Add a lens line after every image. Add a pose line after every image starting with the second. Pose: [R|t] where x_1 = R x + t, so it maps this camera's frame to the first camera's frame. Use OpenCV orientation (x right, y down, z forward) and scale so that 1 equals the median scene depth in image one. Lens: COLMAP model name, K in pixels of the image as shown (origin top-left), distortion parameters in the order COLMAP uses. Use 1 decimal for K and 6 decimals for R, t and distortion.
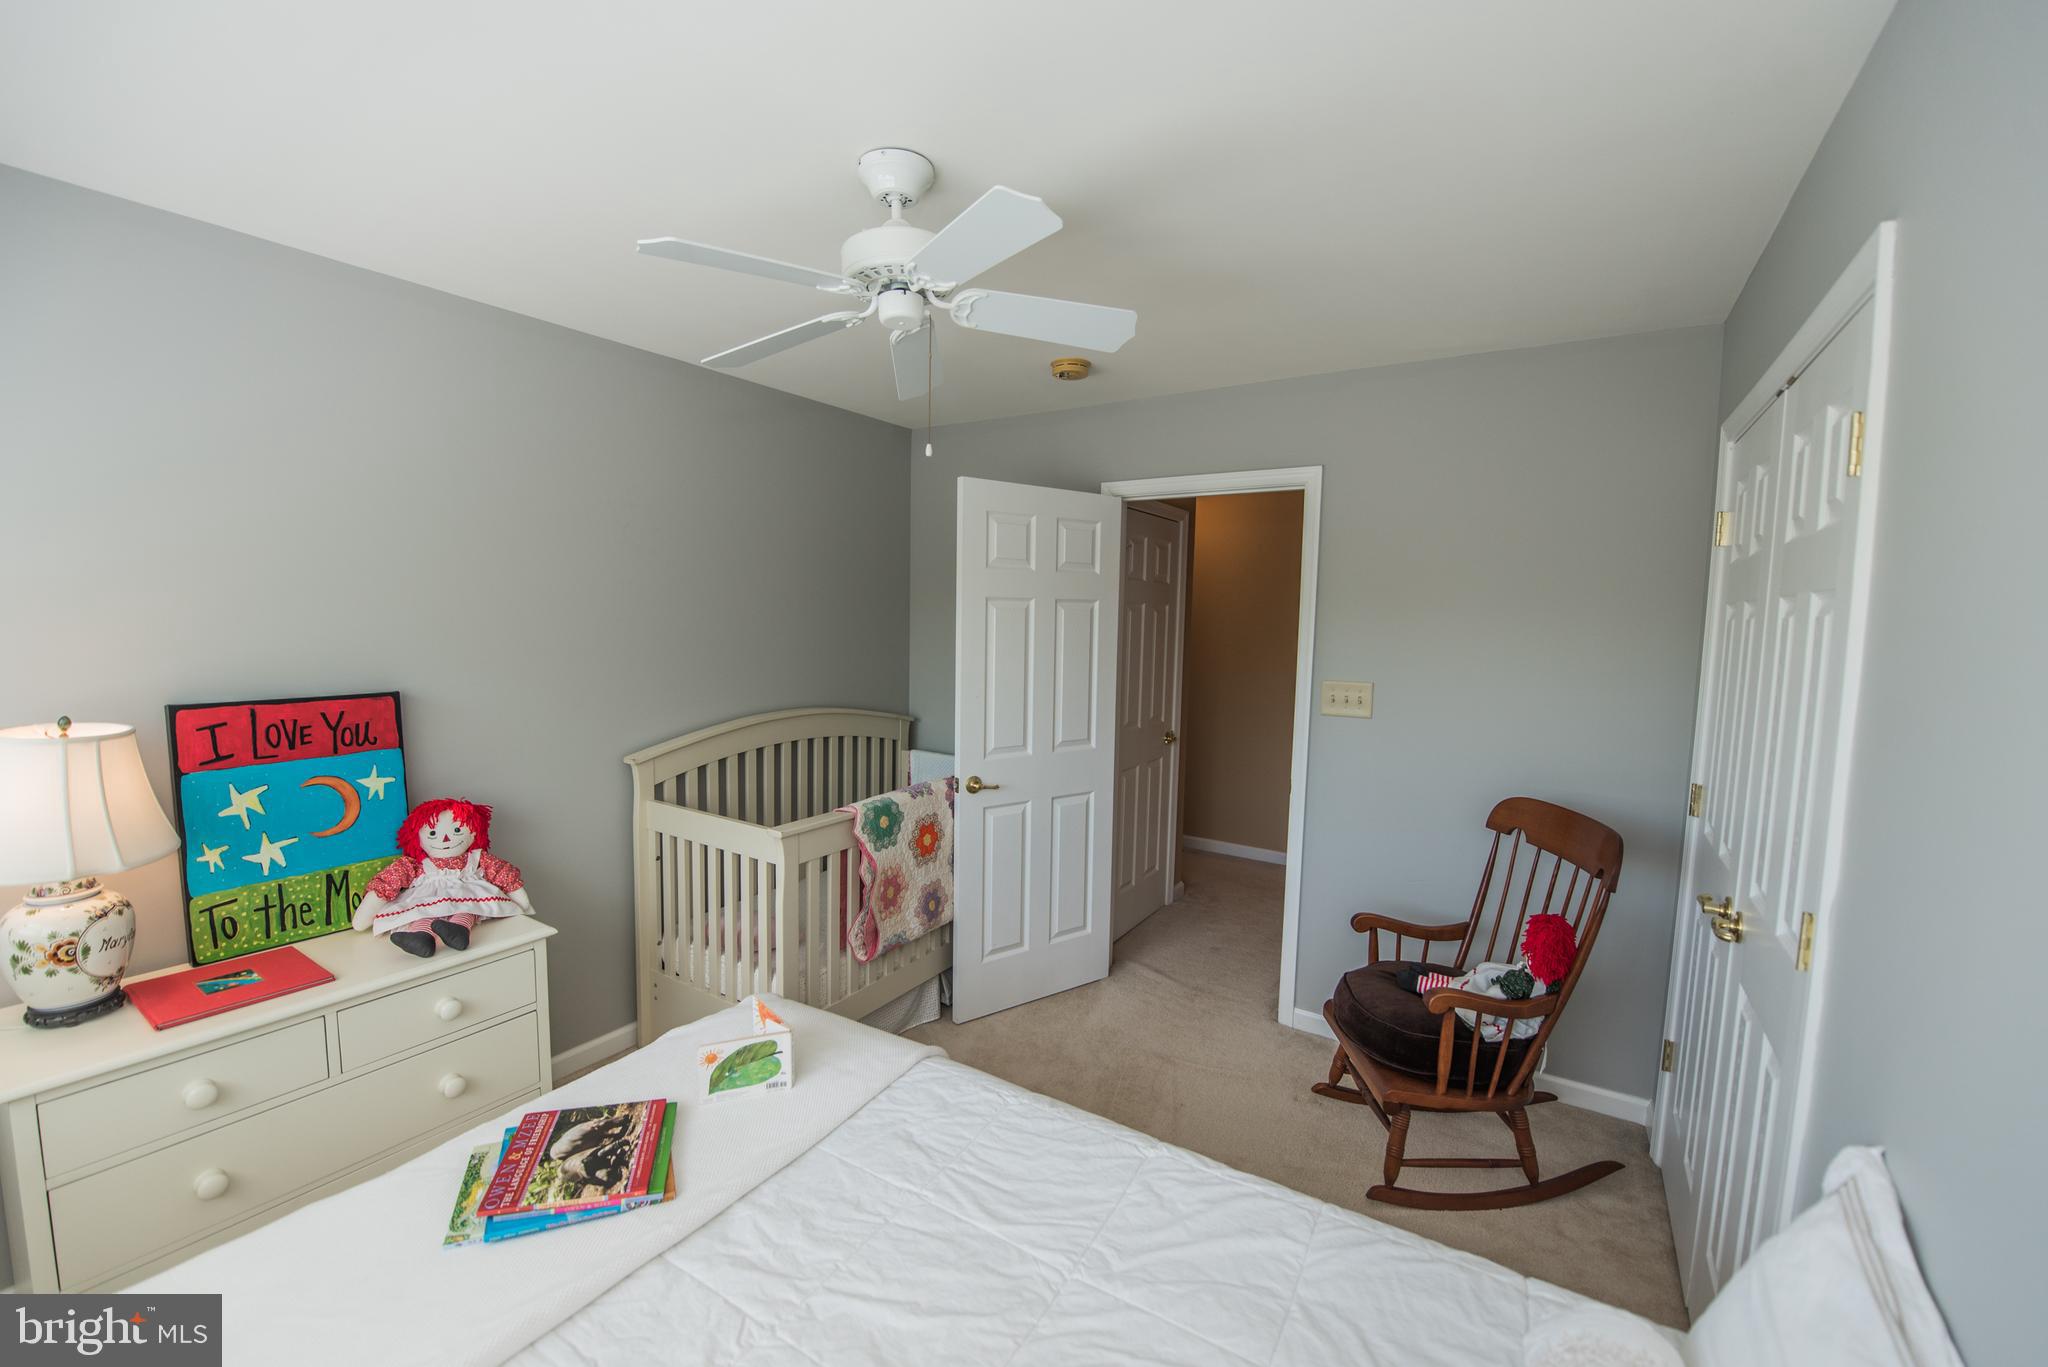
lens RADIAL K [[812.7, 0, 1021.1], [0, 812.7, 679.5], [0, 0, 1]] dist [-0.017768, -0.001469]
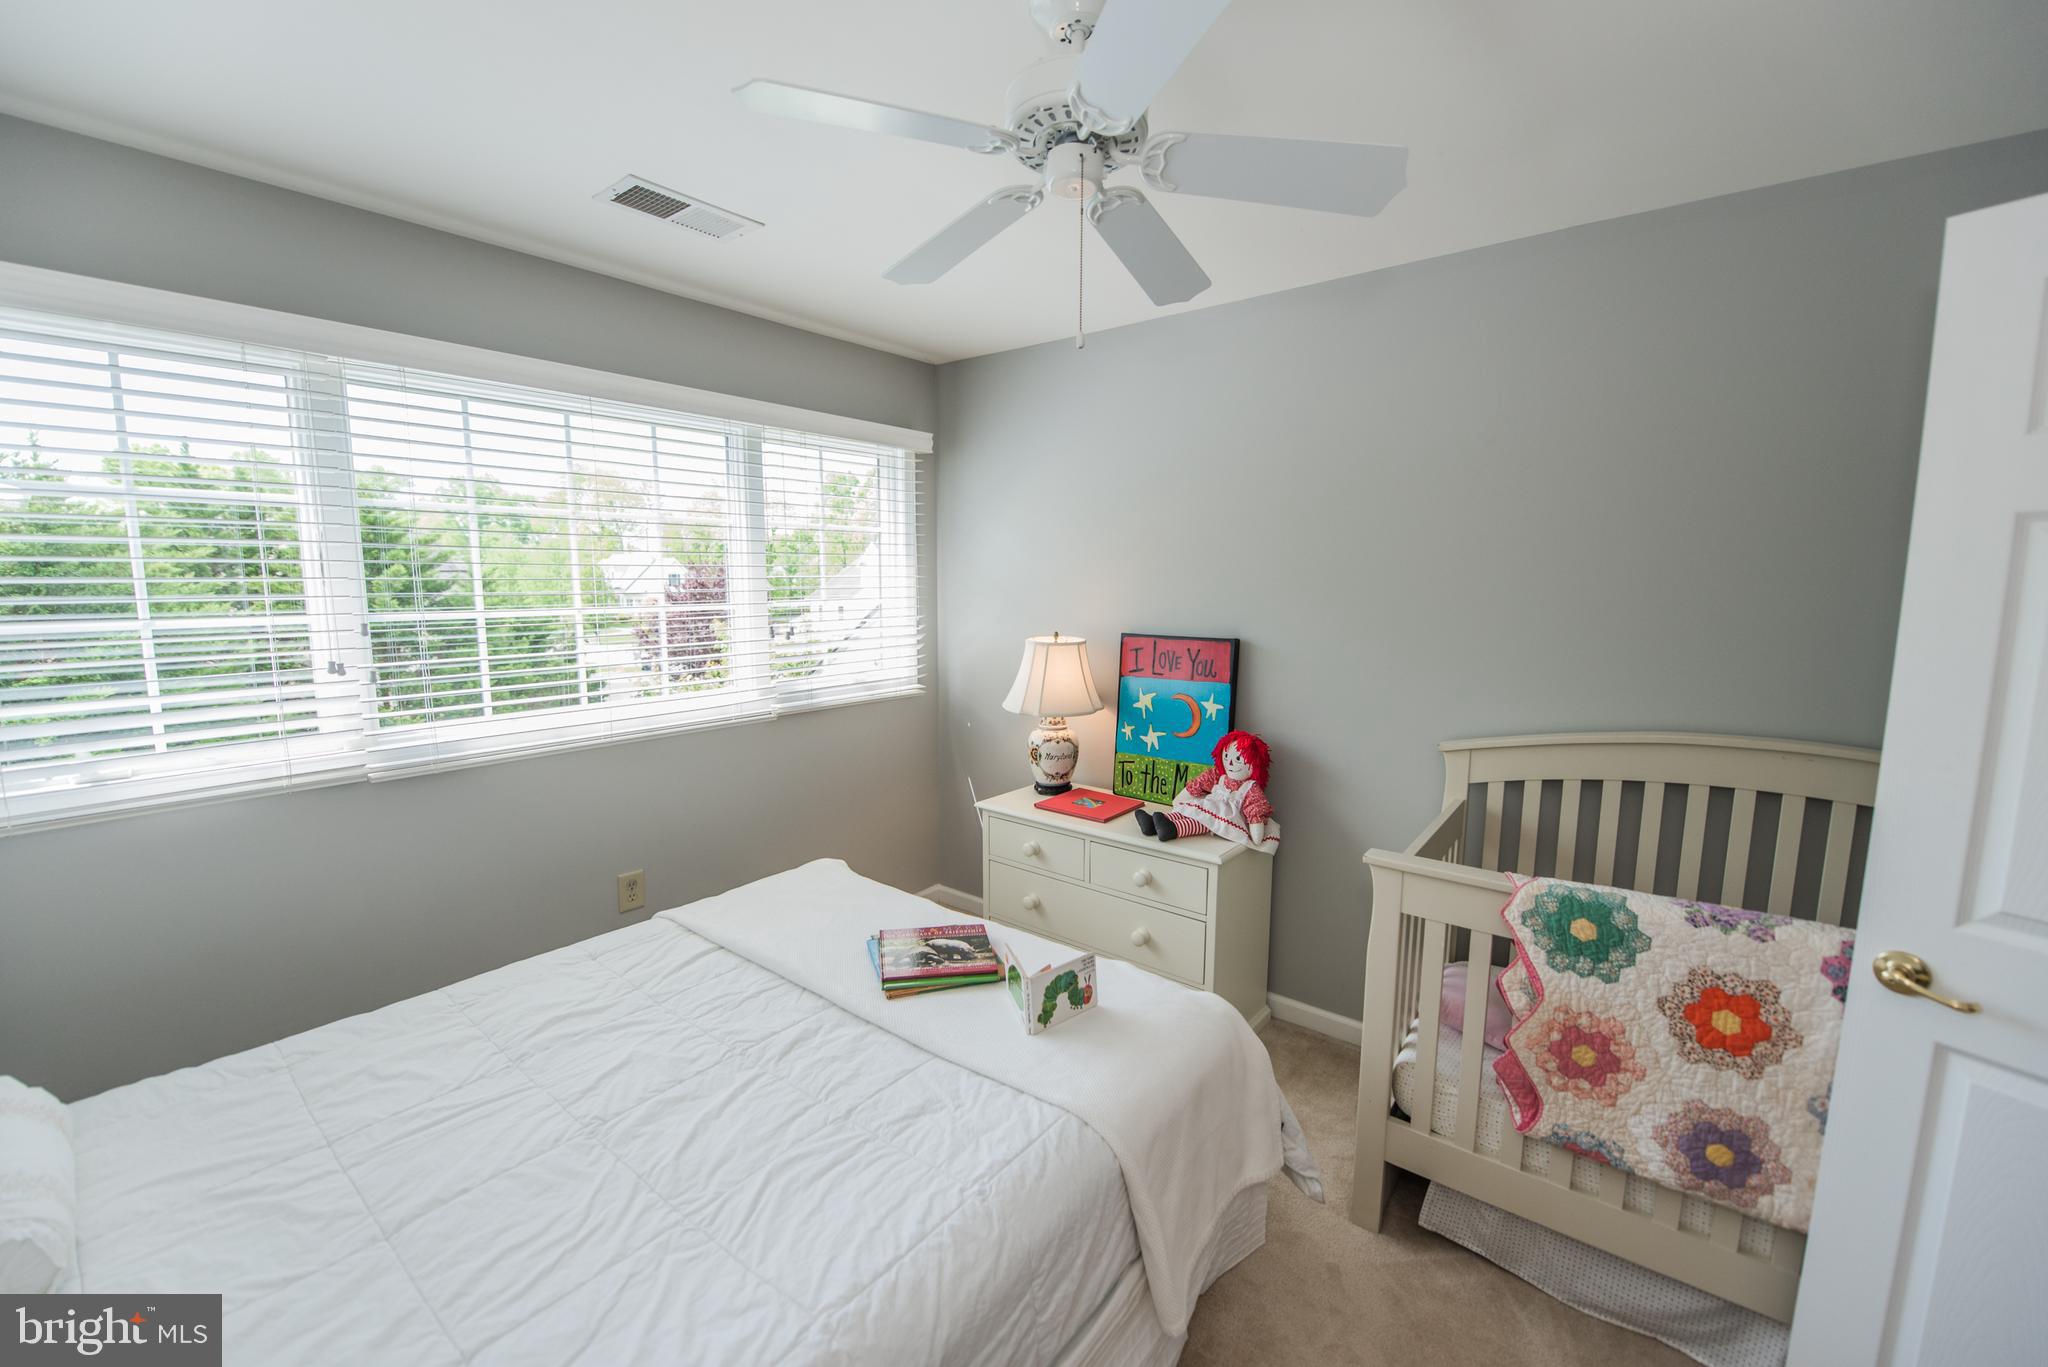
lens RADIAL K [[812.7, 0, 1017.5], [0, 812.7, 685.6], [0, 0, 1]] dist [-0.017768, -0.001469]
pose [[-0.109089, 0.112725, -0.987620, 0.439497], [-0.080816, 0.989254, 0.121838, -0.033648], [0.990741, 0.093107, -0.098807, 0.682695]]
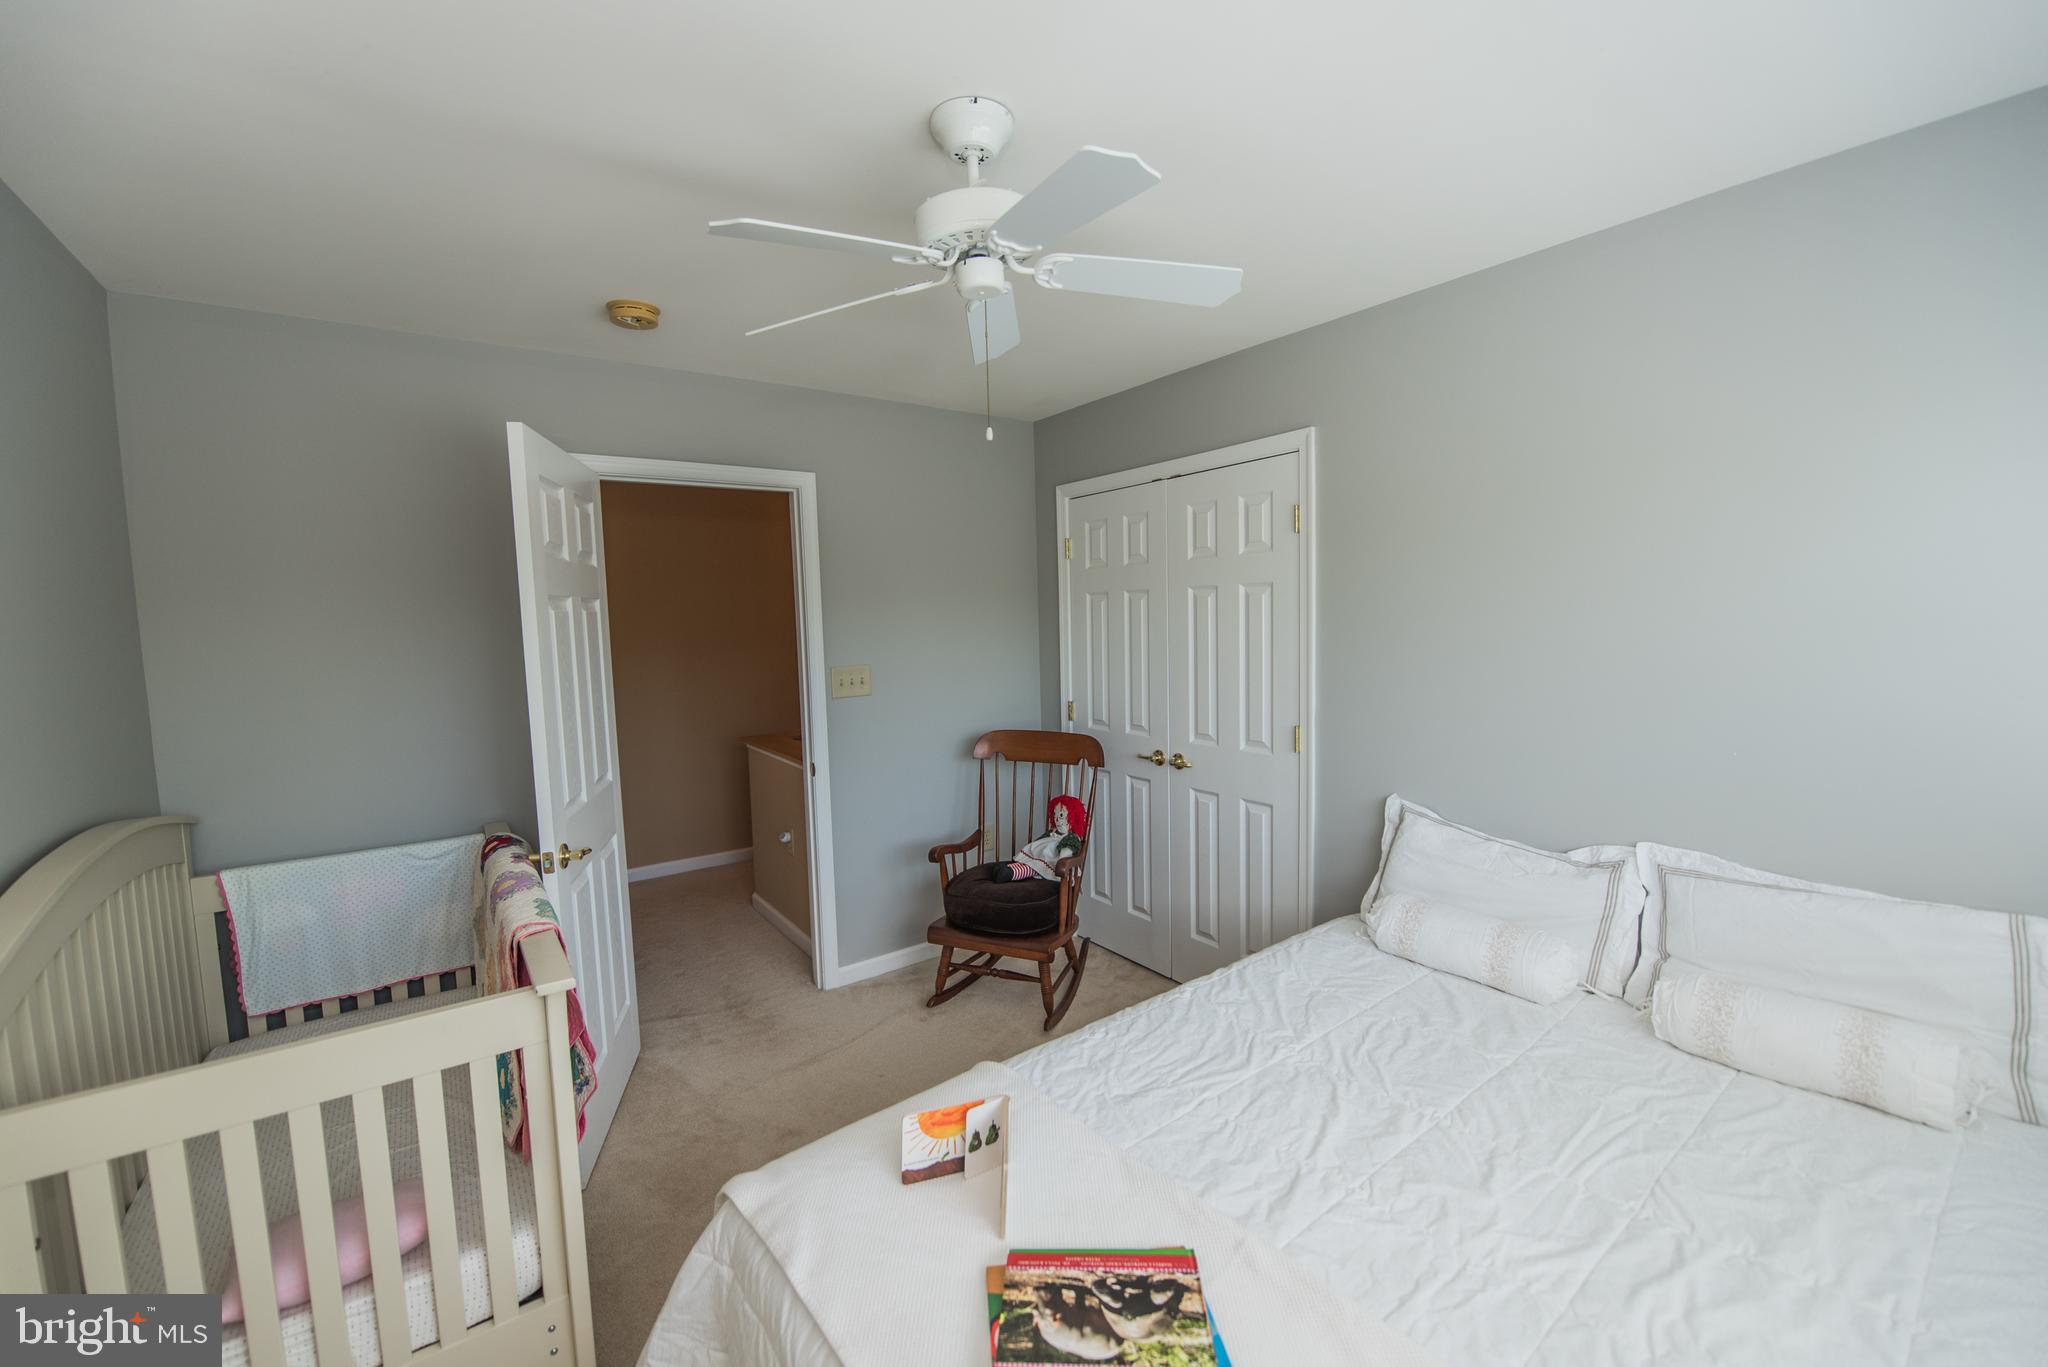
lens RADIAL K [[812.7, 0, 1011.9], [0, 812.7, 681.0], [0, 0, 1]] dist [-0.017768, -0.001469]
pose [[0.363276, -0.105686, 0.925668, -0.663761], [0.106941, 0.991709, 0.071257, -0.038953], [-0.925524, 0.073106, 0.371566, 0.417285]]
